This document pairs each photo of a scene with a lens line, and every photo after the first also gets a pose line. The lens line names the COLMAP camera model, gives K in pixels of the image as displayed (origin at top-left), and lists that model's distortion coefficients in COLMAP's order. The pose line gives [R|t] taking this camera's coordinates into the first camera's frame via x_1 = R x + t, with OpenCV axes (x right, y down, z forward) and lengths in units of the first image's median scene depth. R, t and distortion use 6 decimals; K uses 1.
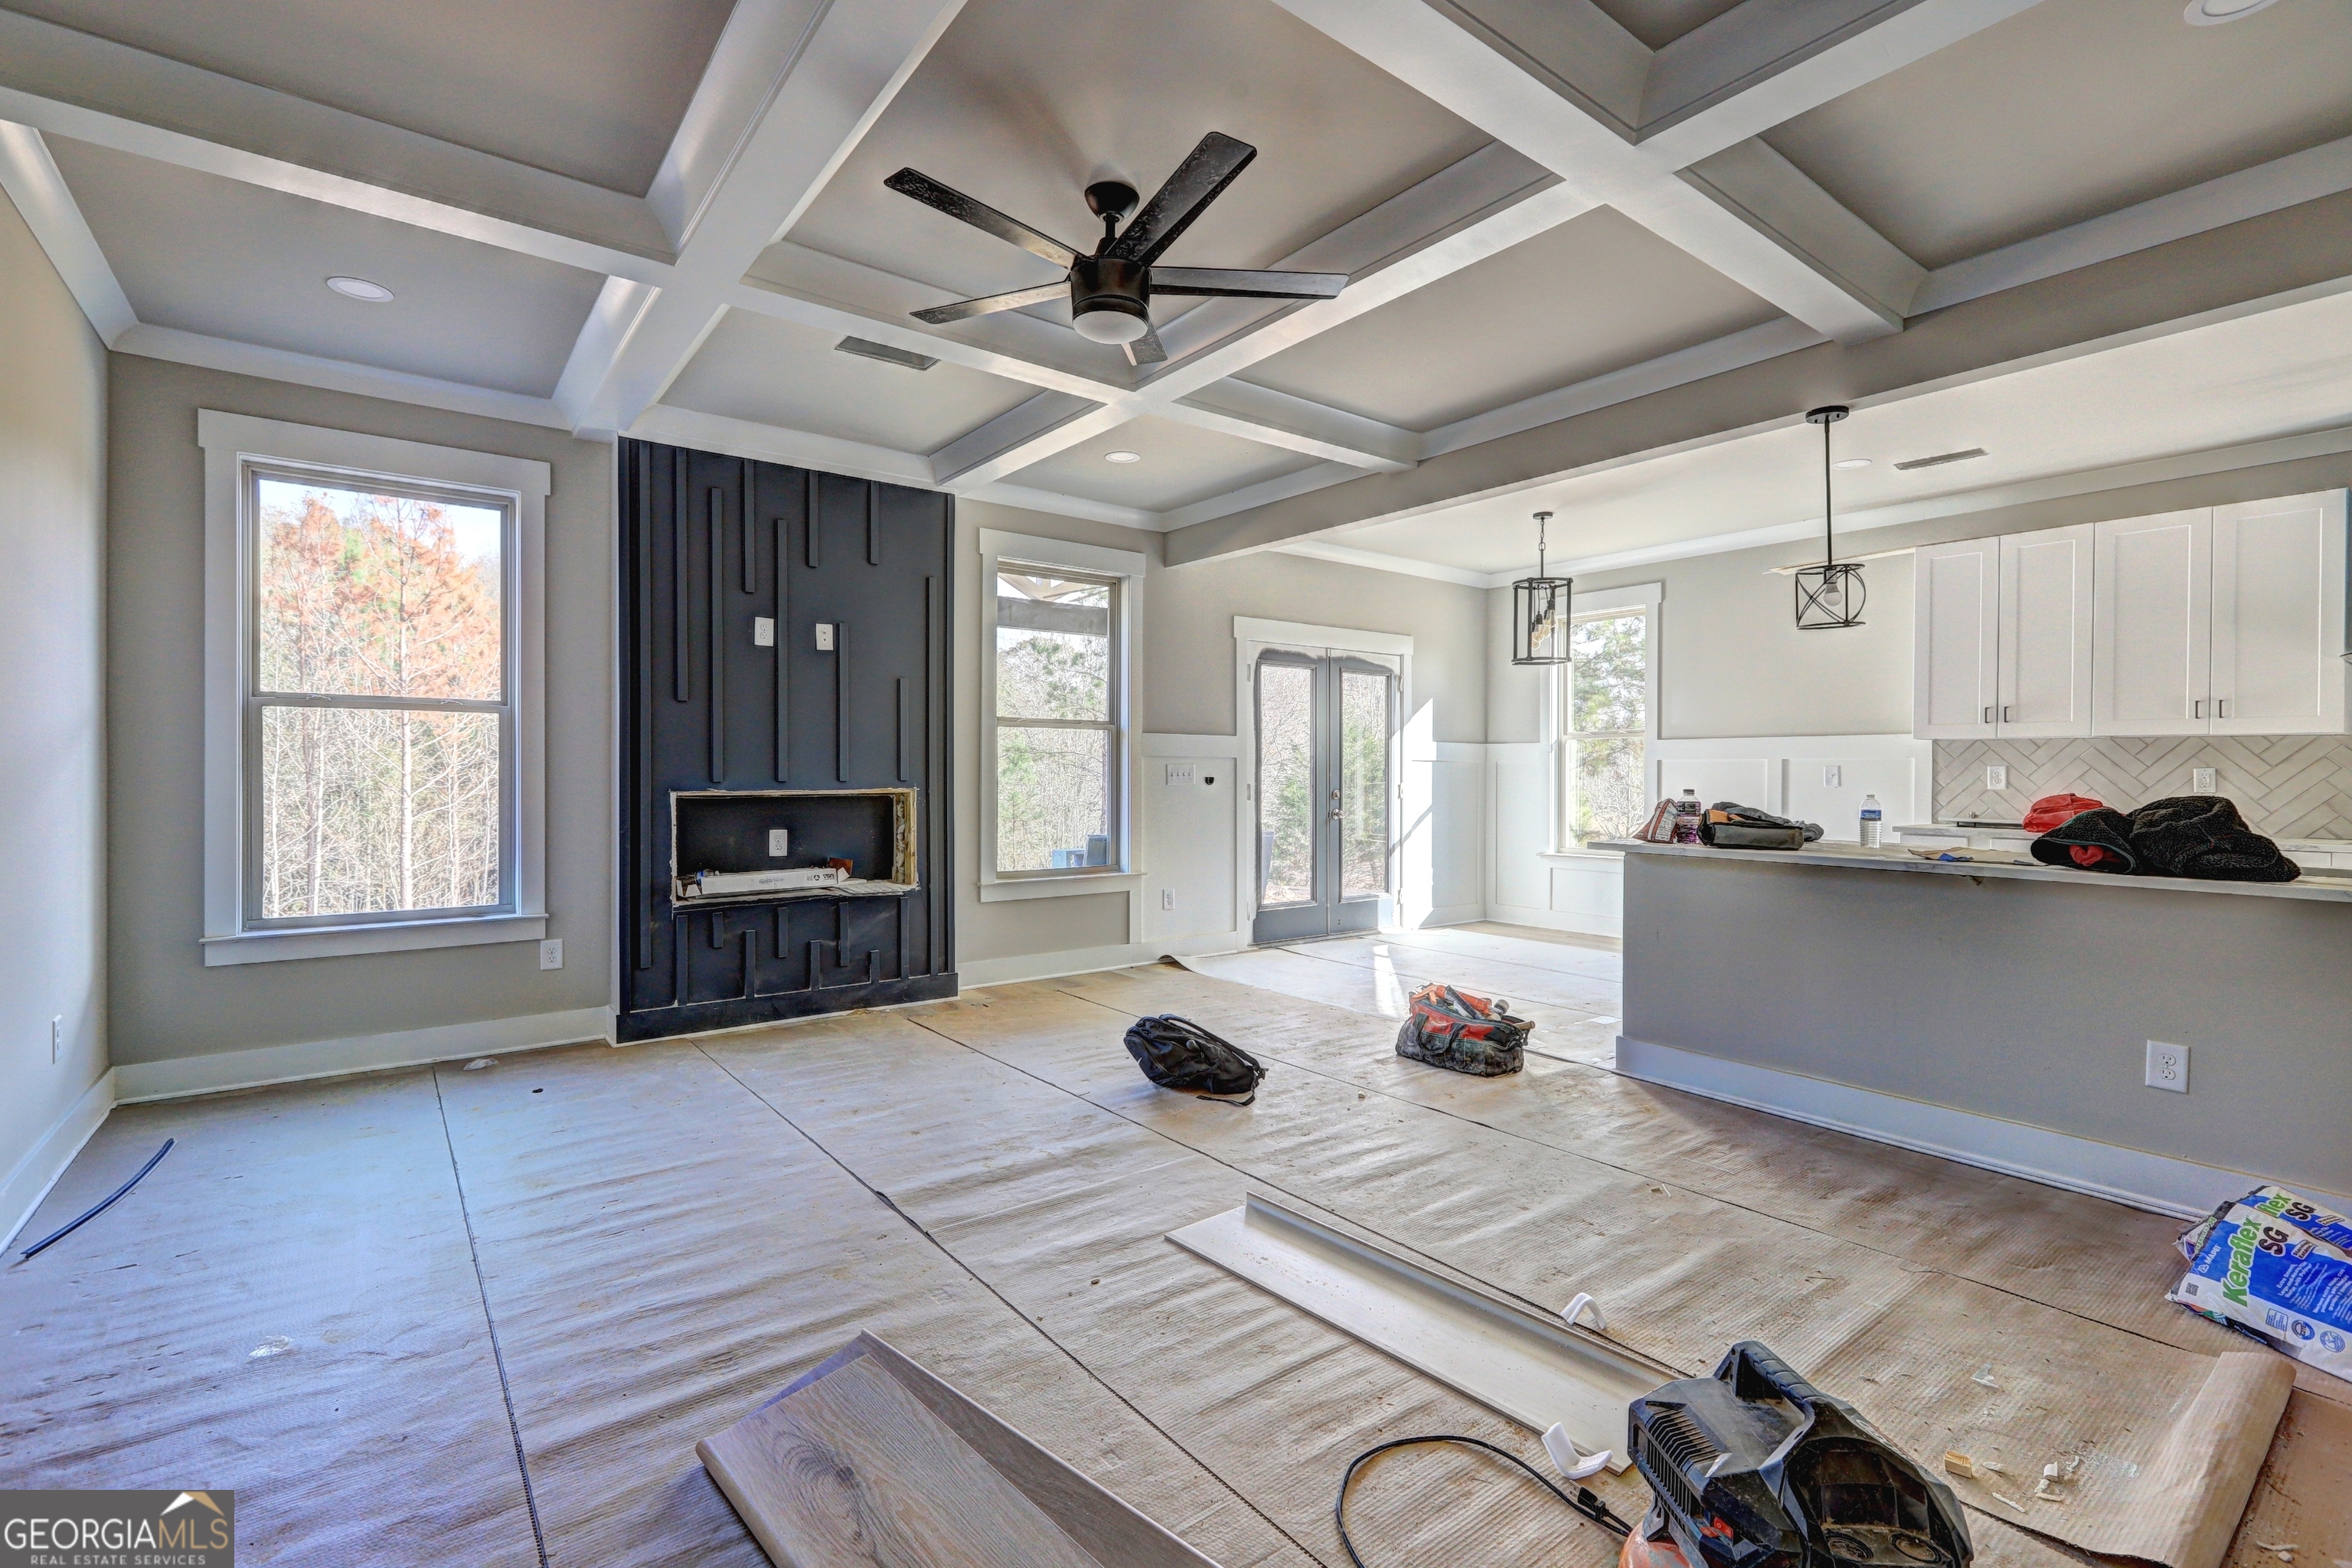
lens RADIAL K [[1053.0, 0, 1176.0], [0, 1053.0, 784.0], [0, 0, 1]] dist [-0.018767, 0.000168]
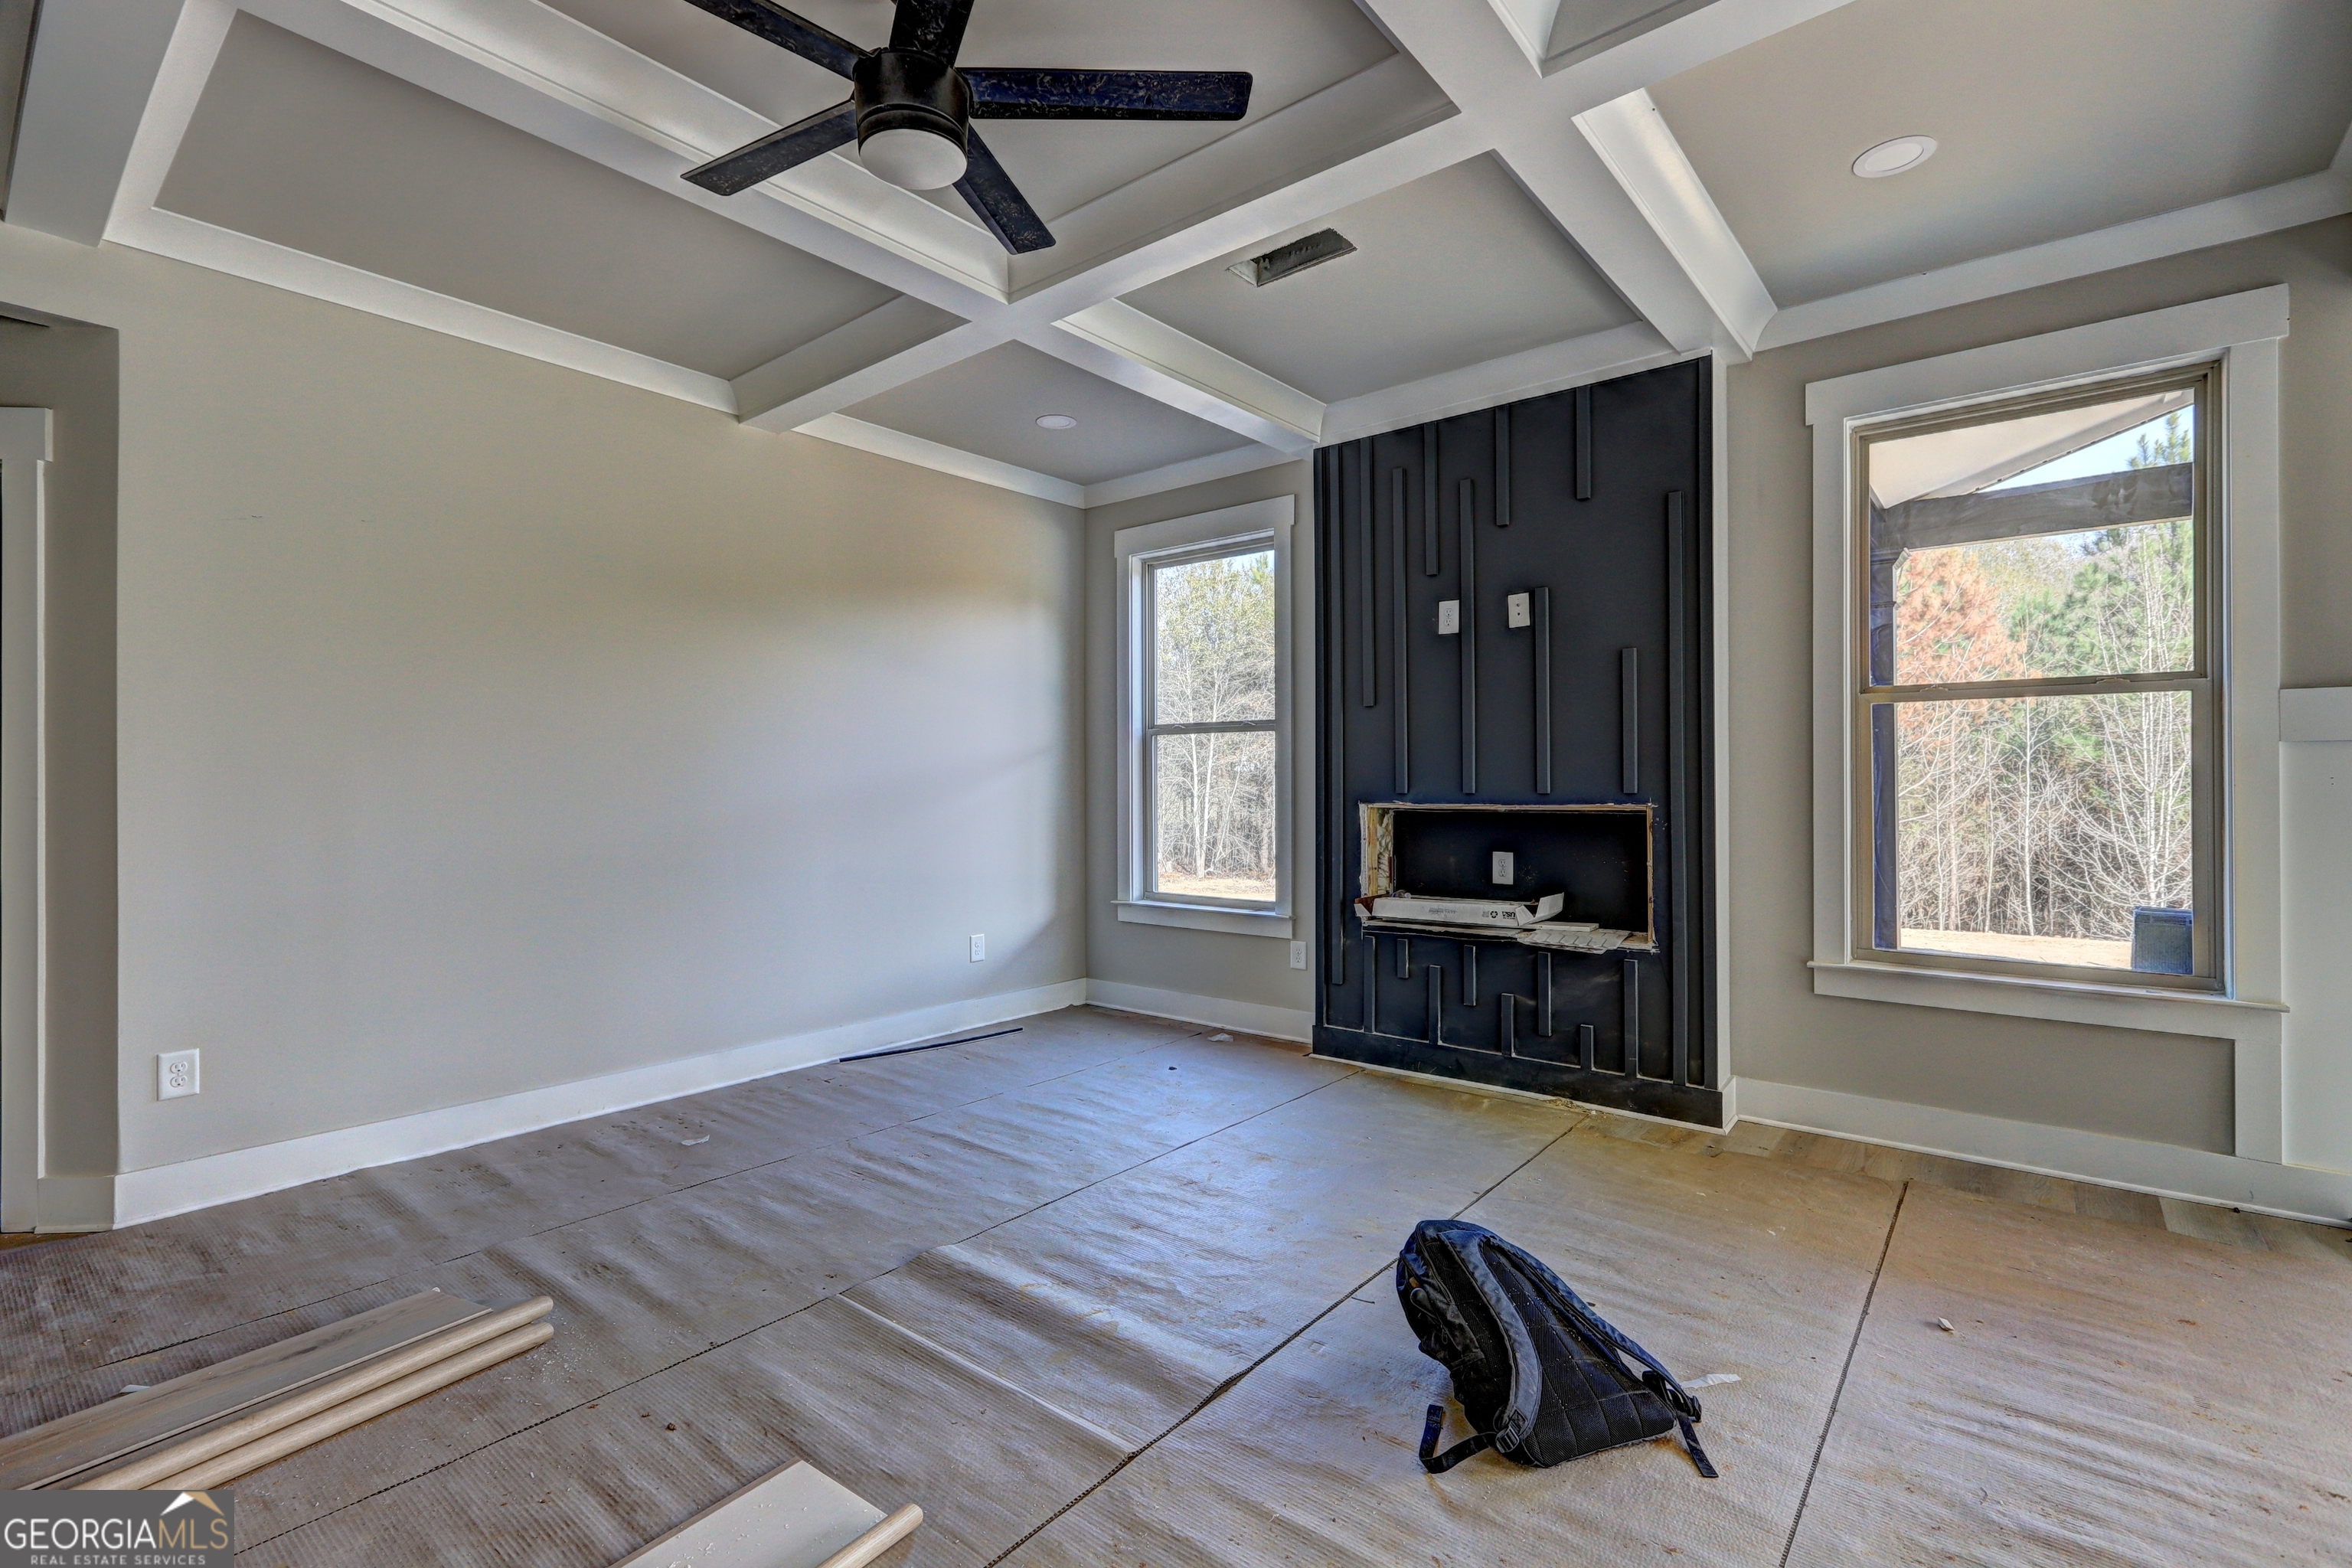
lens RADIAL K [[1053.5, 0, 1176.0], [0, 1053.5, 784.0], [0, 0, 1]] dist [-0.002547, 0.001066]
pose [[0.228747, -0.003899, -0.973478, 0.327105], [-0.007379, 0.999956, -0.005739, -0.002736], [0.973458, 0.008496, 0.228708, 0.497073]]
